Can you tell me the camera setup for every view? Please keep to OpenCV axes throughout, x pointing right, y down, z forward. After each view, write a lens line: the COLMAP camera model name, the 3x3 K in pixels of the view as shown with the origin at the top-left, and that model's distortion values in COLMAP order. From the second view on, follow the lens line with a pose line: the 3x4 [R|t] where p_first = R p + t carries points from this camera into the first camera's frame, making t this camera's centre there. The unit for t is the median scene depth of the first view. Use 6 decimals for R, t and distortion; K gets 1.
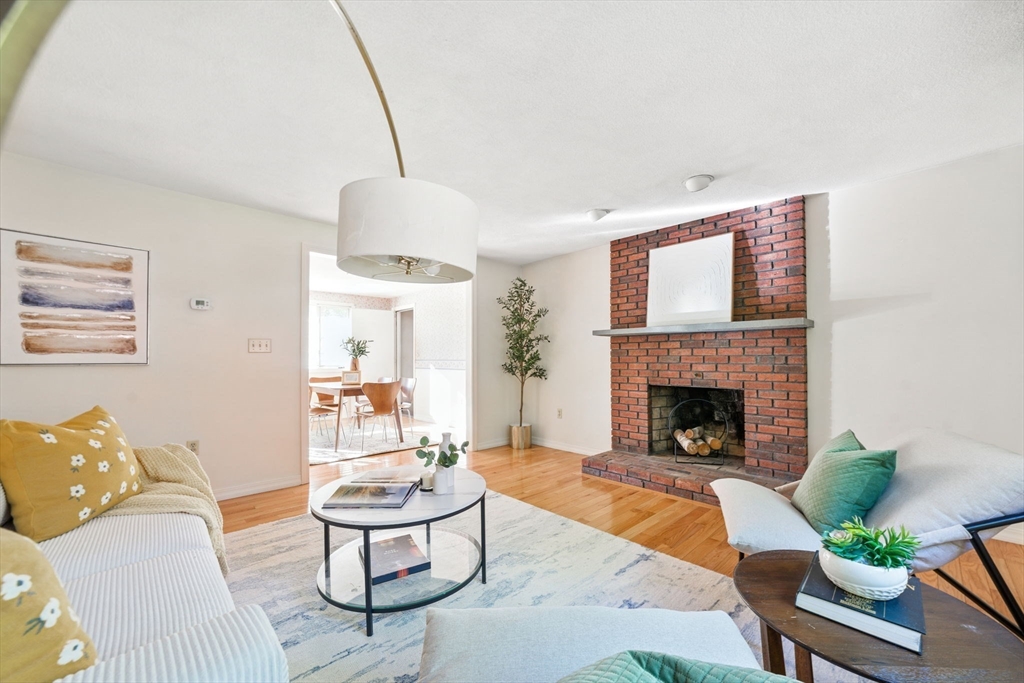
lens RADIAL K [[418.4, 0, 511.3], [0, 418.4, 359.9], [0, 0, 1]] dist [-0.001793, 0.000100]
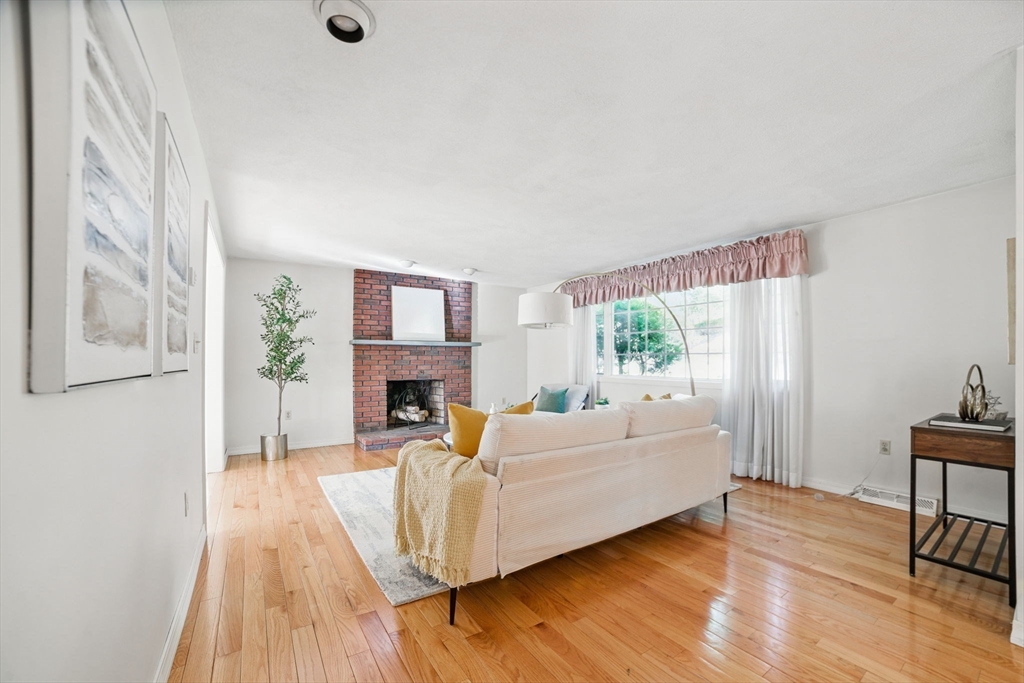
lens RADIAL K [[418.4, 0, 511.3], [0, 418.4, 359.9], [0, 0, 1]] dist [-0.001793, 0.000100]
pose [[0.198955, -0.000851, 0.980008, -0.985569], [-0.001850, 0.999998, 0.001244, -0.012796], [-0.980007, -0.002061, 0.198953, 0.317157]]
